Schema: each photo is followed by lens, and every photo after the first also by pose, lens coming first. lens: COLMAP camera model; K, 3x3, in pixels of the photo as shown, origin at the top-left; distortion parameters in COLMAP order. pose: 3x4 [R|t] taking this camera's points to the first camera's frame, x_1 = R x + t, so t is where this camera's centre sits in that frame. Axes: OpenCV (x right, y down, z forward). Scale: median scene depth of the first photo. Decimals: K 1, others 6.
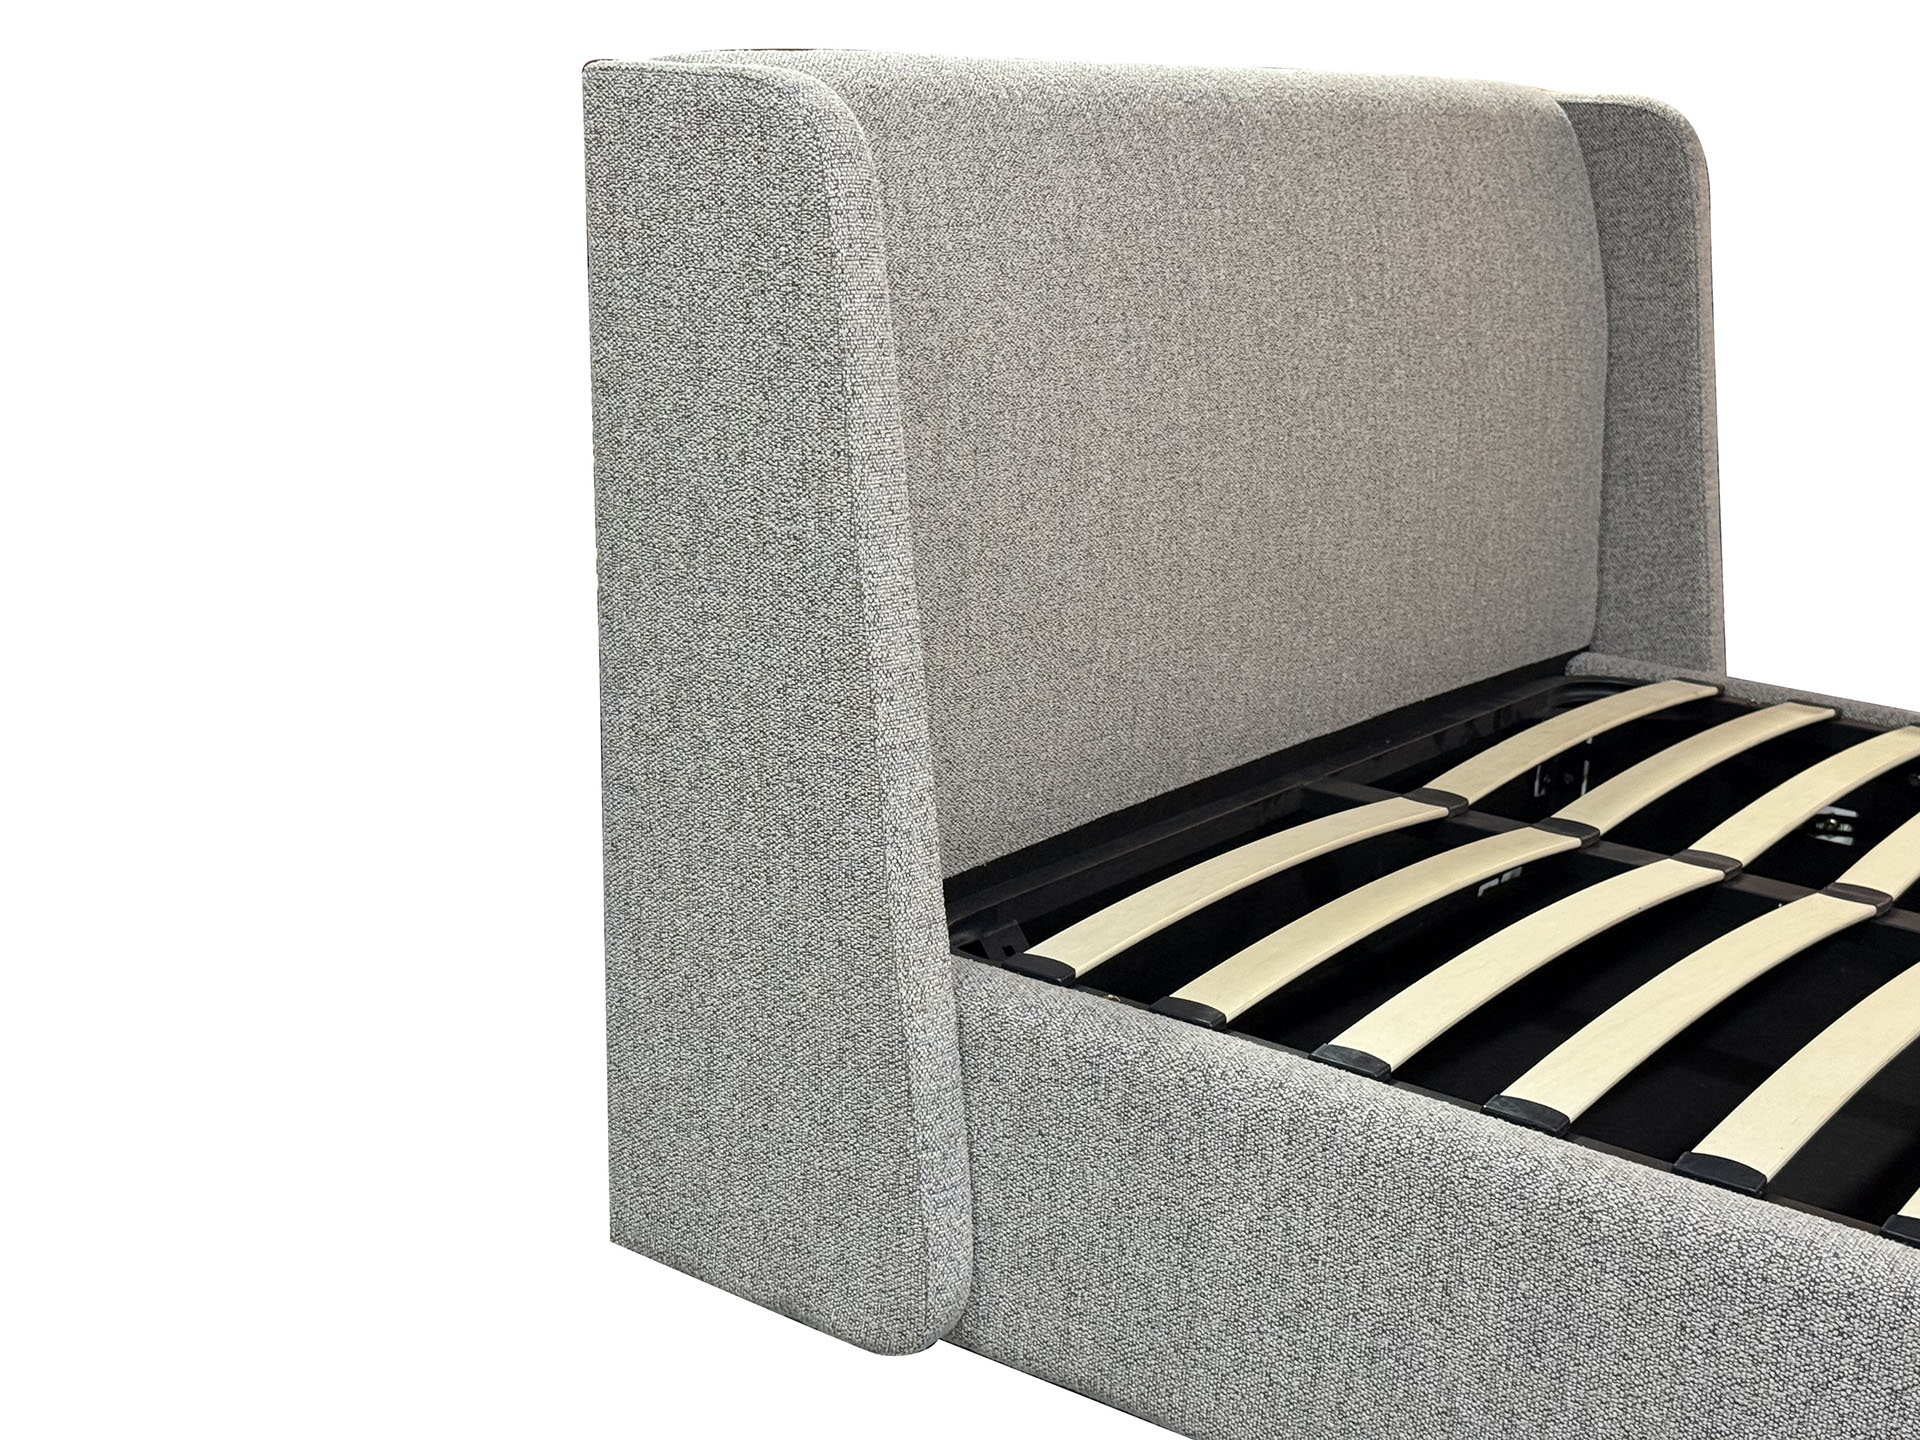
lens RADIAL K [[2629.5, 0, 967.1], [0, 2629.5, 726.0], [0, 0, 1]] dist [0.153062, -0.120563]
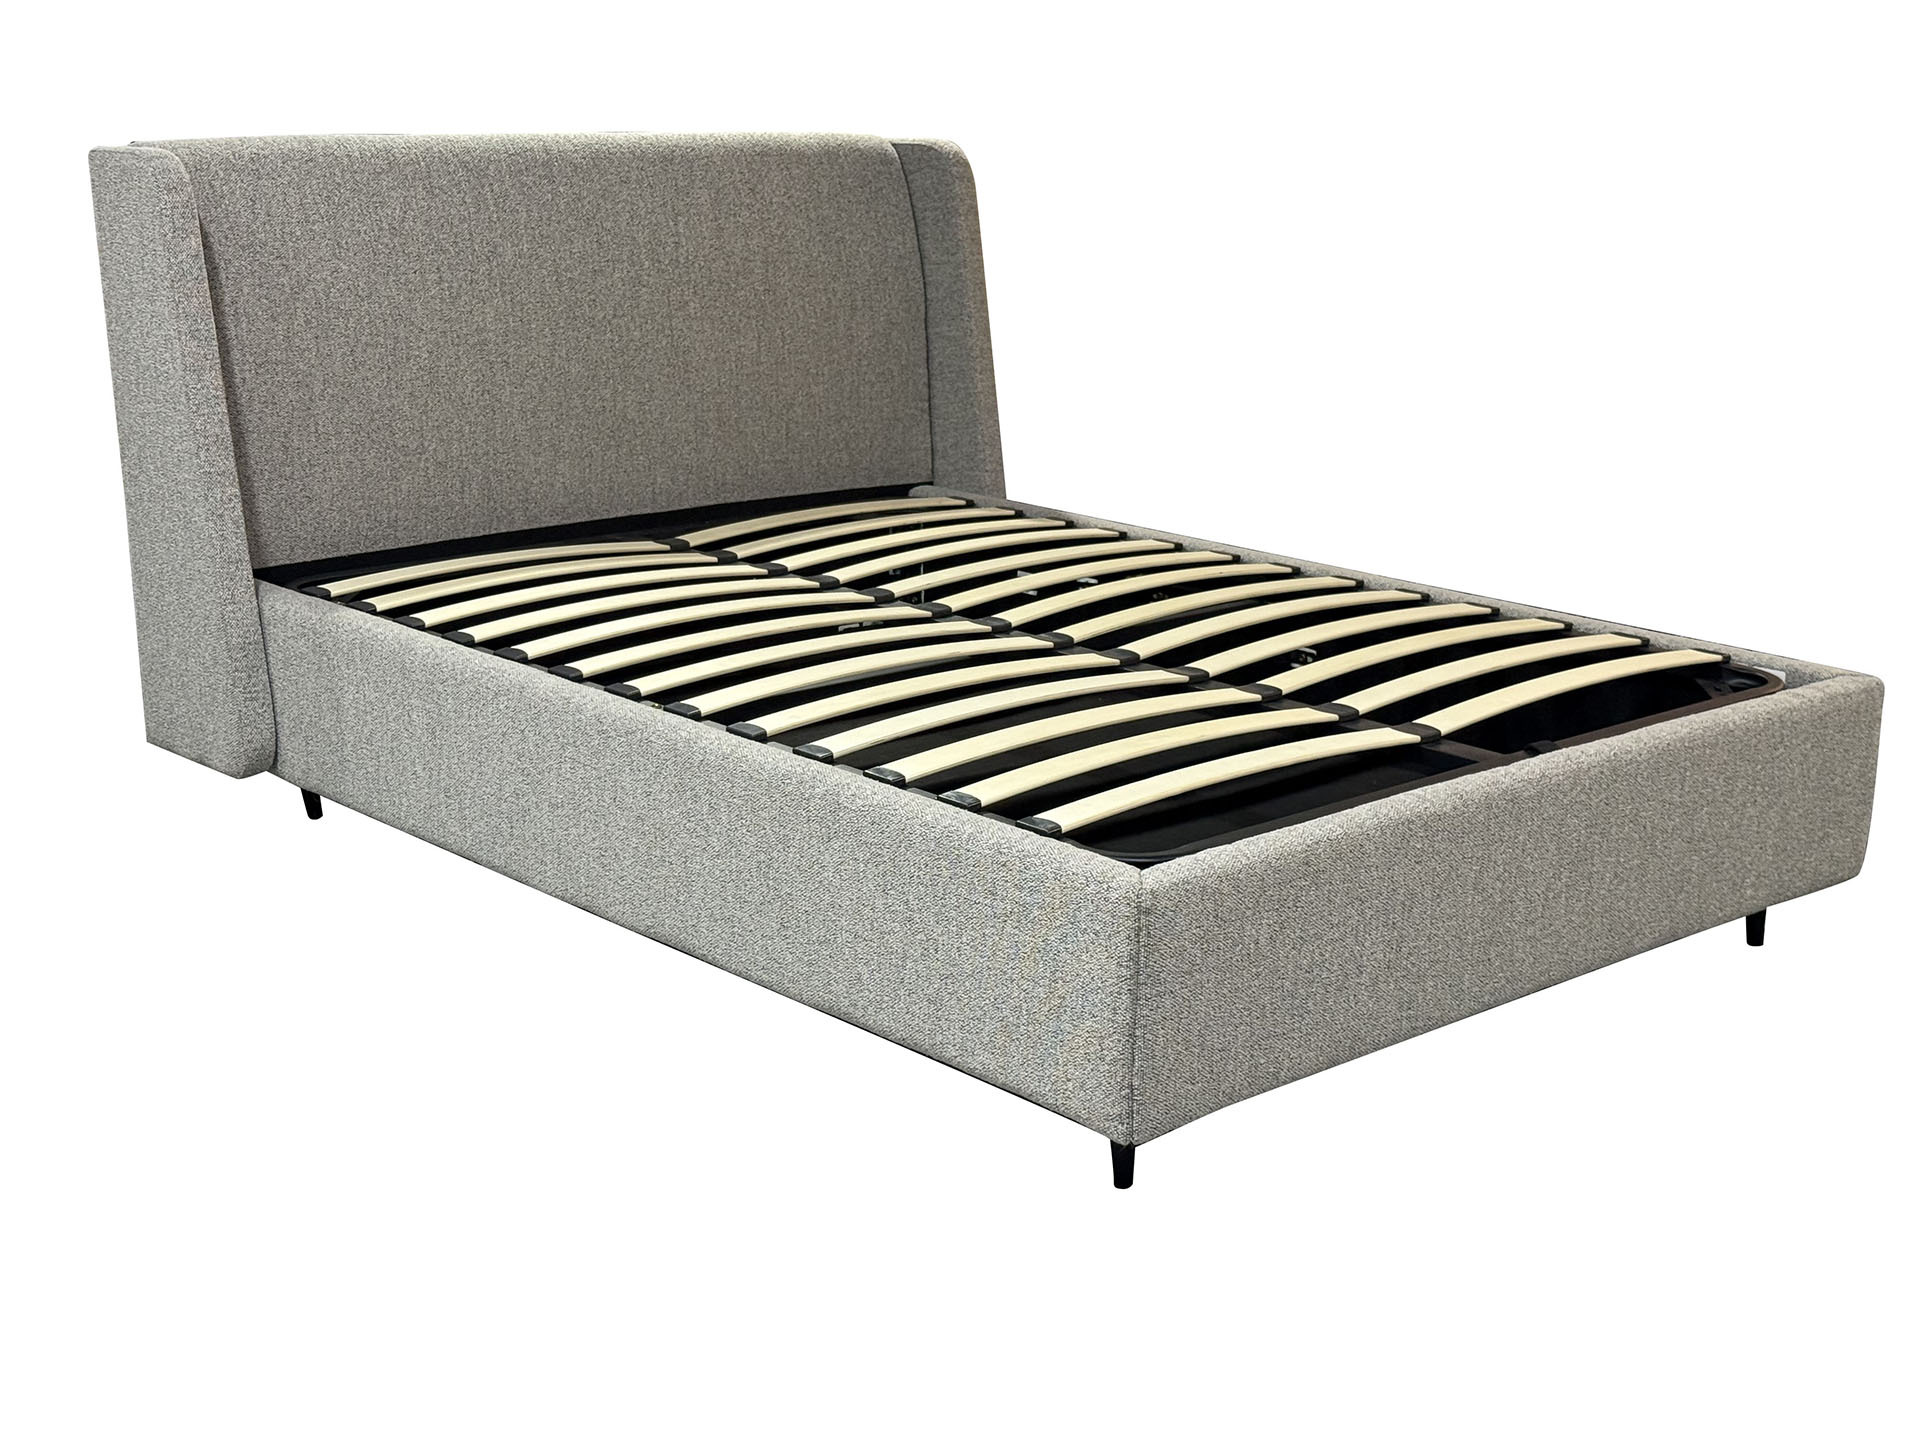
lens RADIAL K [[2629.5, 0, 967.1], [0, 2629.5, 726.0], [0, 0, 1]] dist [0.153062, -0.120563]
pose [[0.979182, 0.008712, -0.202799, 0.807802], [-0.009957, 0.999937, -0.005122, 0.174327], [0.202742, 0.007035, 0.979207, -0.768671]]
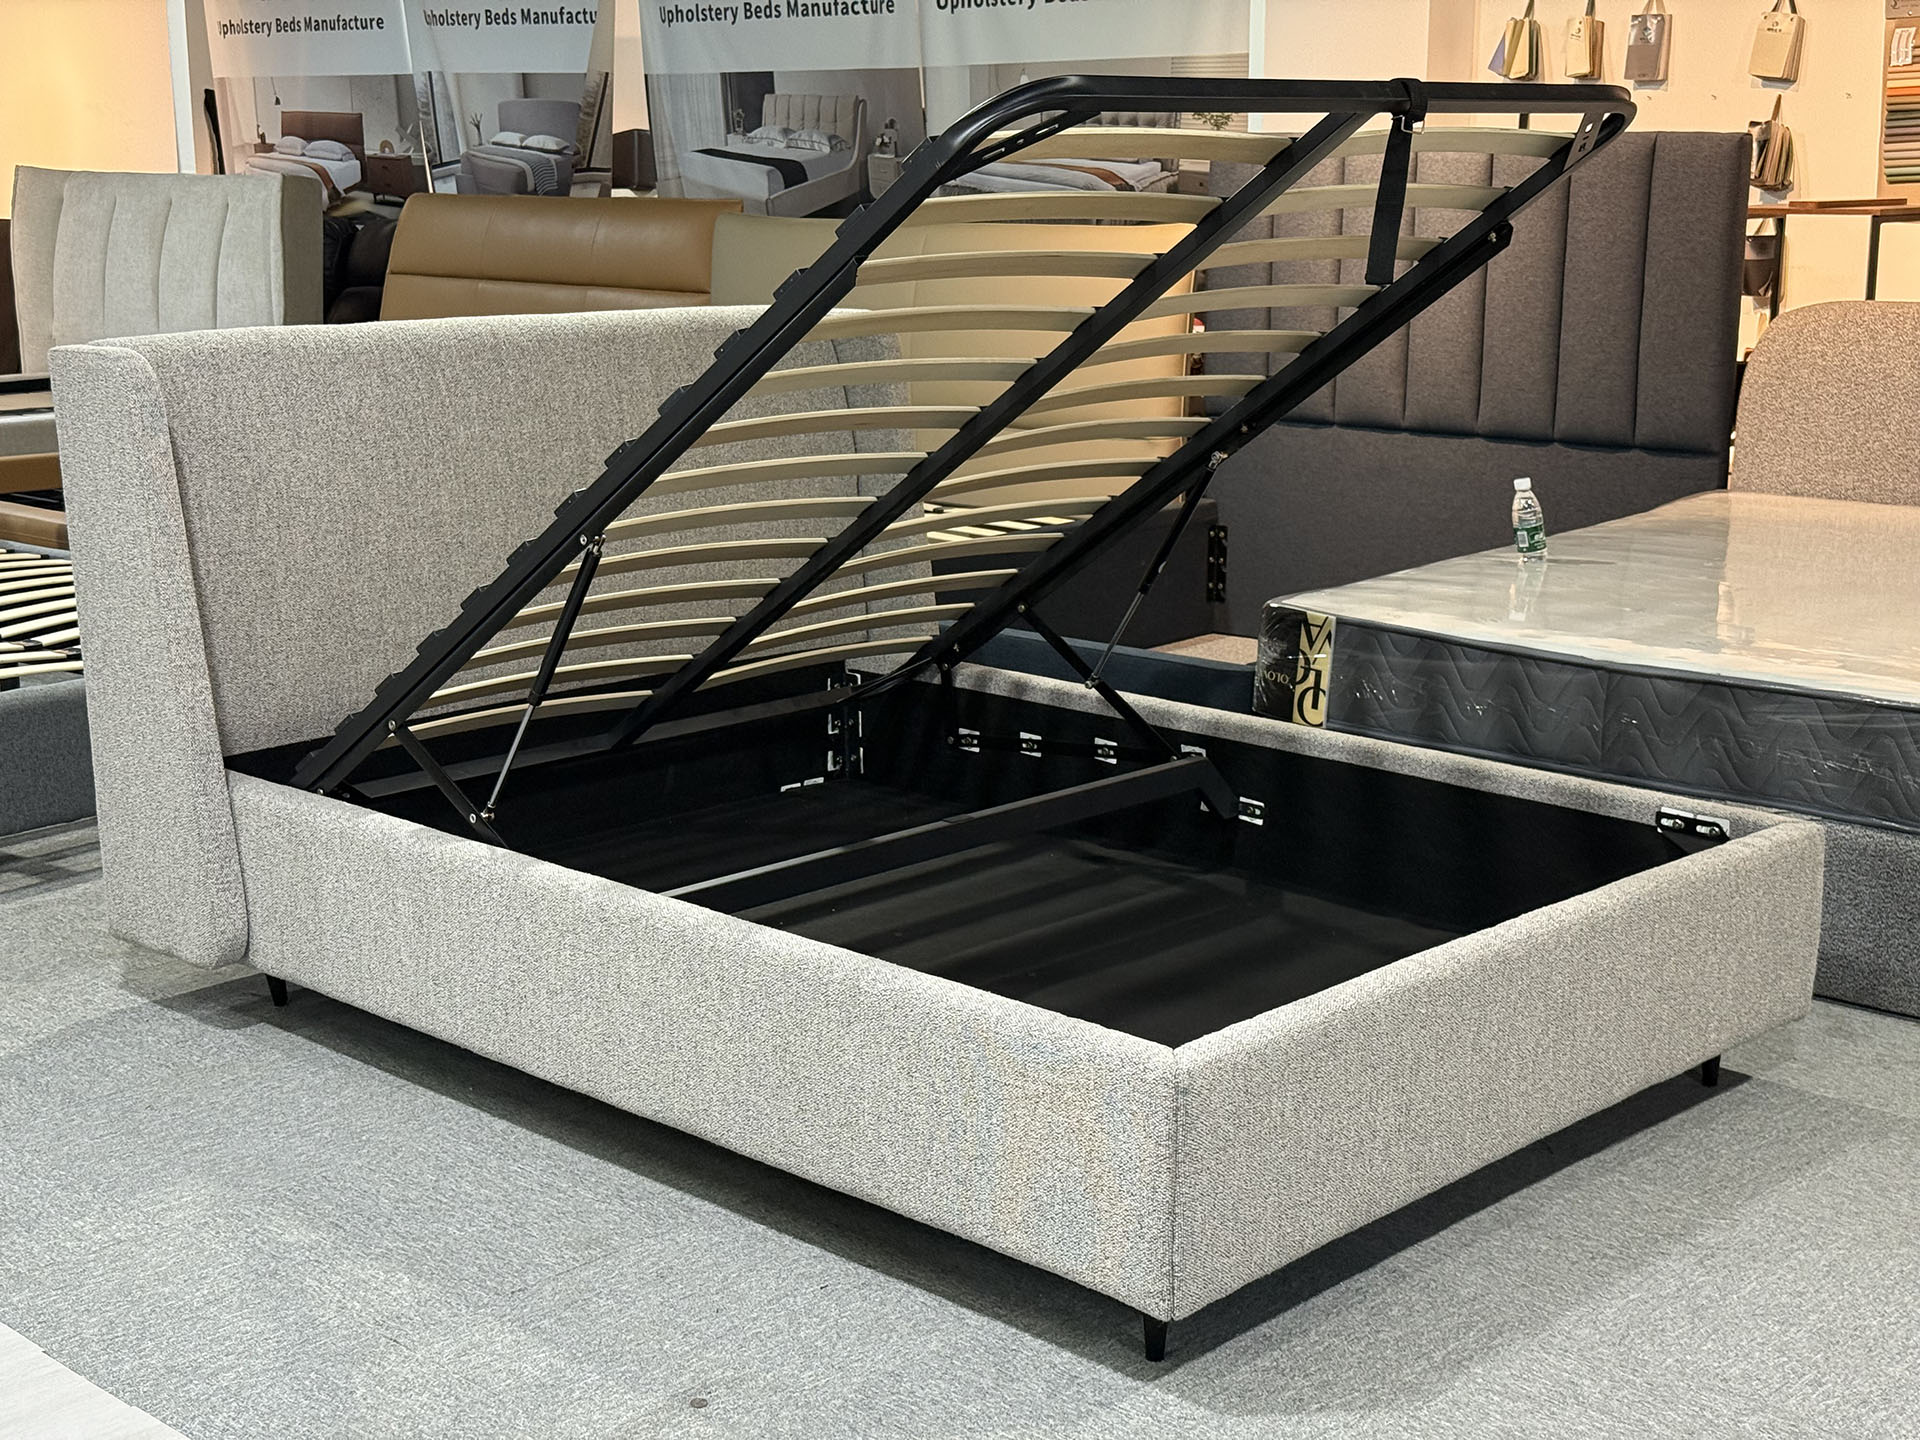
lens RADIAL K [[2629.5, 0, 967.1], [0, 2629.5, 726.0], [0, 0, 1]] dist [0.153062, -0.120563]
pose [[0.990086, -0.027469, -0.137751, 0.720545], [0.021227, 0.998689, -0.046575, 0.136689], [0.138849, 0.043189, 0.989371, -0.821419]]
